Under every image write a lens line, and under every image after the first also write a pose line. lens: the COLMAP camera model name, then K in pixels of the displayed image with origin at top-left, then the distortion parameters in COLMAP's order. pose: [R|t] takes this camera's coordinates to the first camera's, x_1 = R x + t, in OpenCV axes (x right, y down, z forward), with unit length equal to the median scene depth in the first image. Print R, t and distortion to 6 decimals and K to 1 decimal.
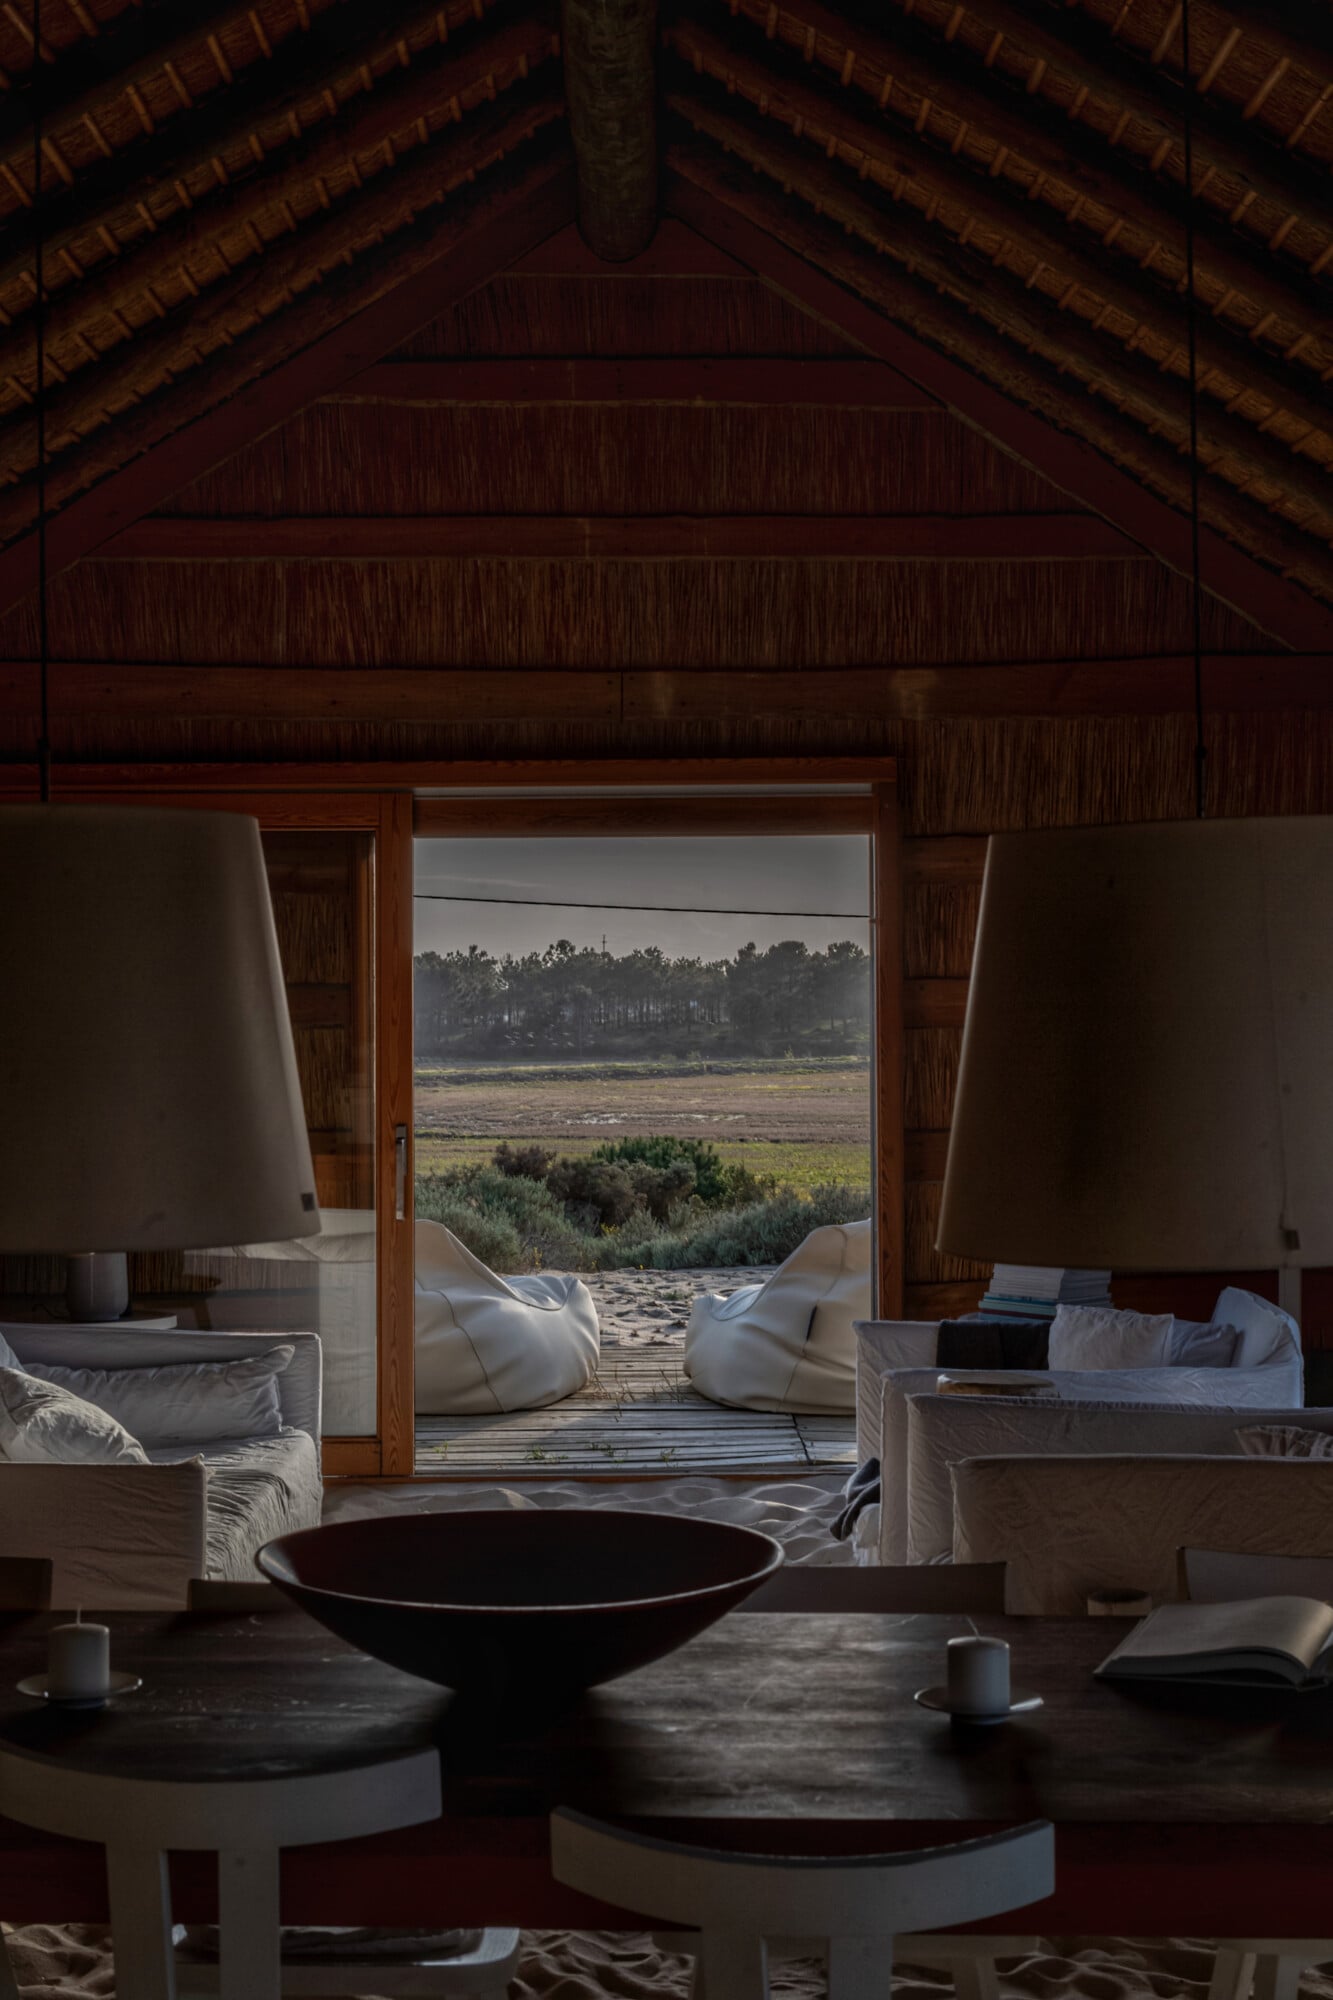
lens RADIAL K [[2891.6, 0, 665.5], [0, 2891.6, 994.9], [0, 0, 1]] dist [0.008399, -0.051811]
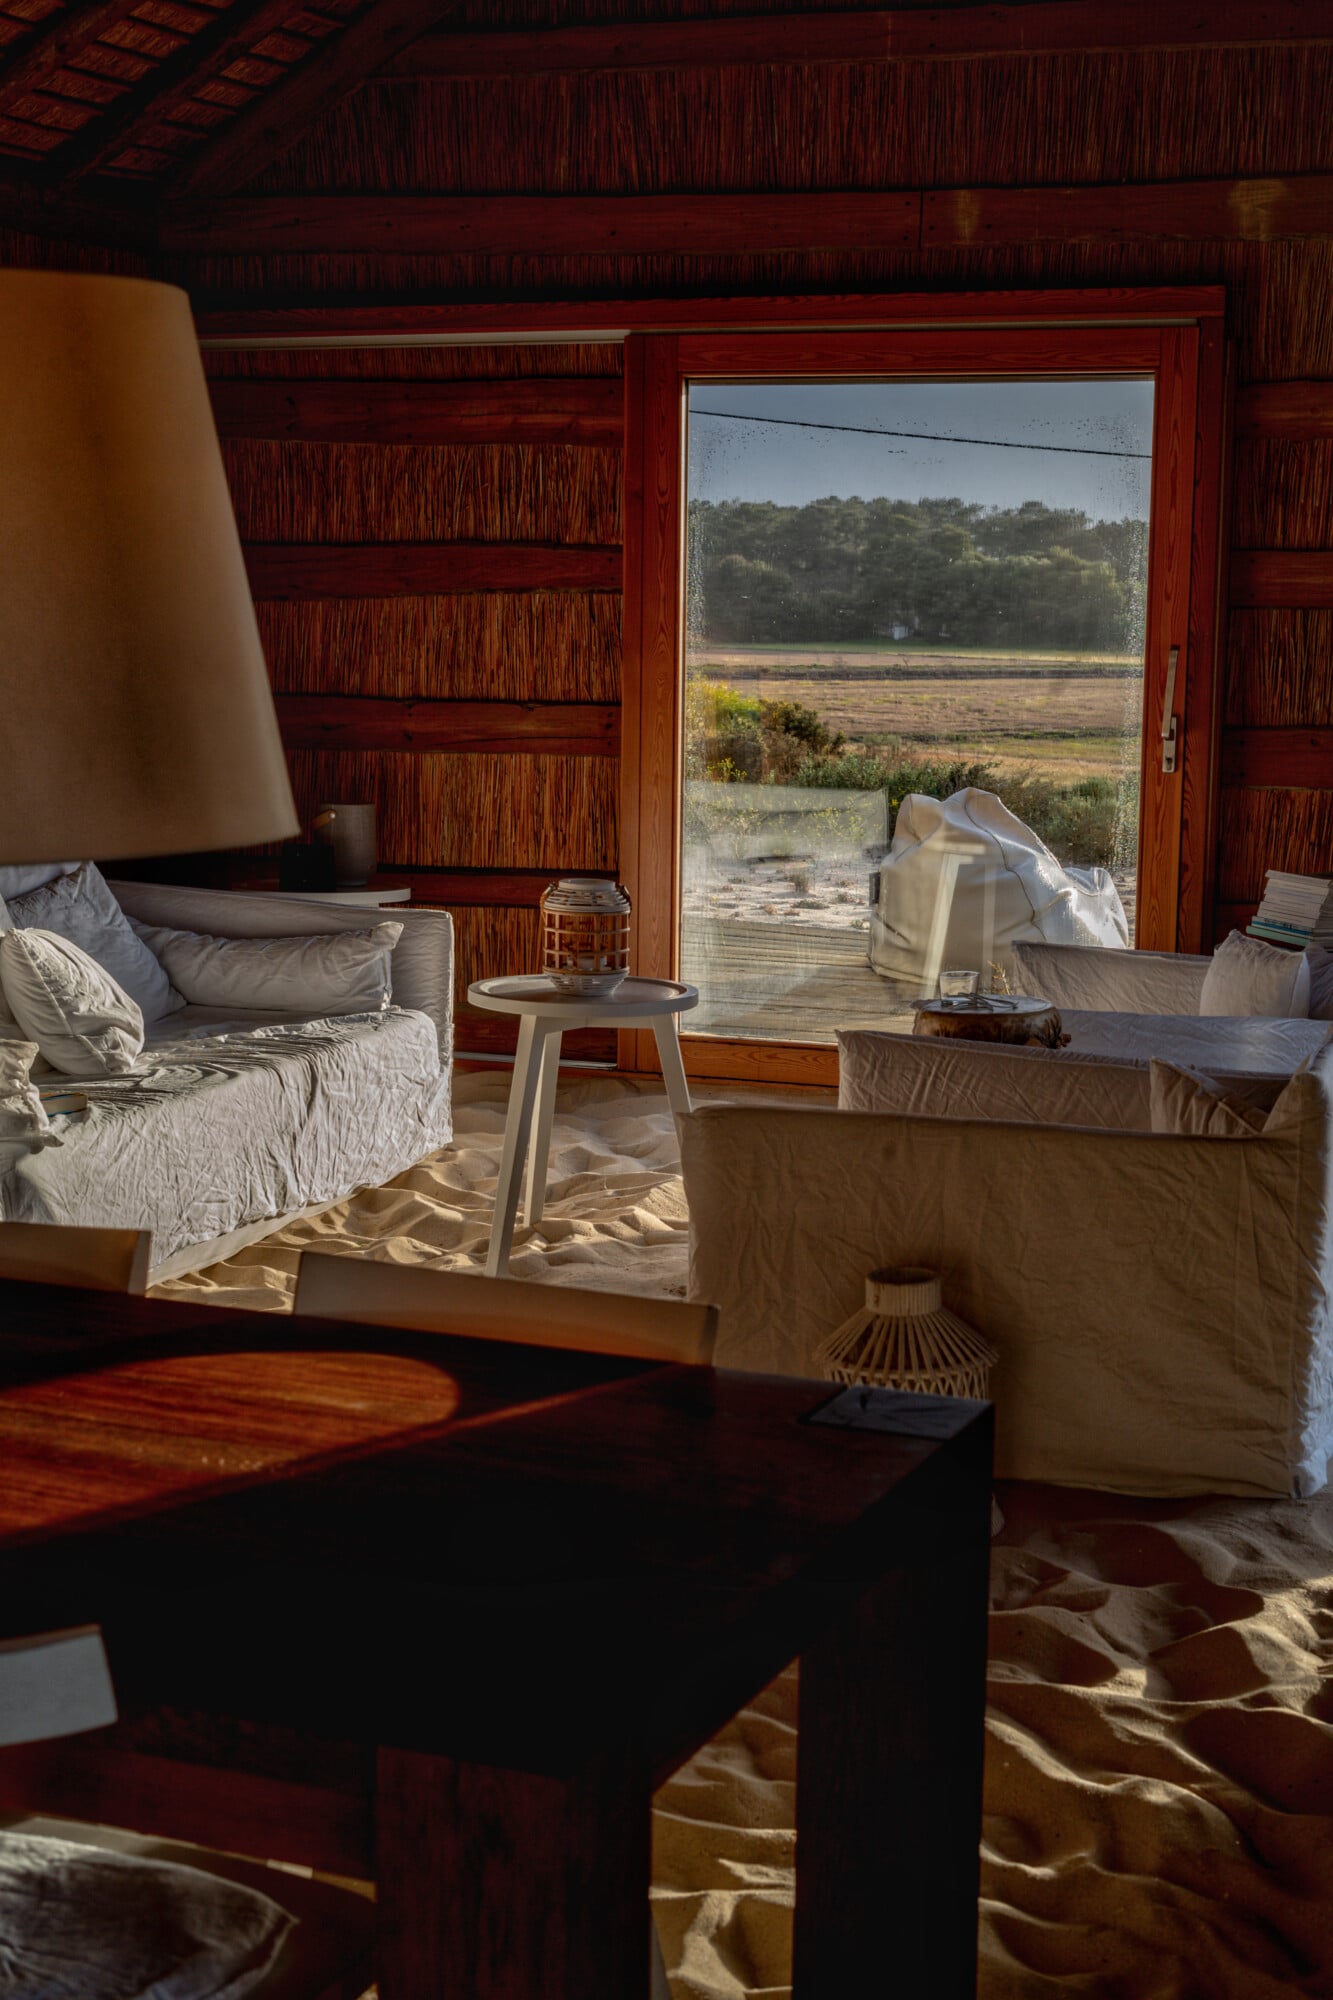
lens RADIAL K [[2891.6, 0, 665.5], [0, 2891.6, 994.9], [0, 0, 1]] dist [0.008399, -0.051811]
pose [[0.939009, 0.068760, -0.336947, 0.223965], [-0.019914, 0.989035, 0.146334, 0.002815], [0.343314, -0.130699, 0.930082, 0.123903]]
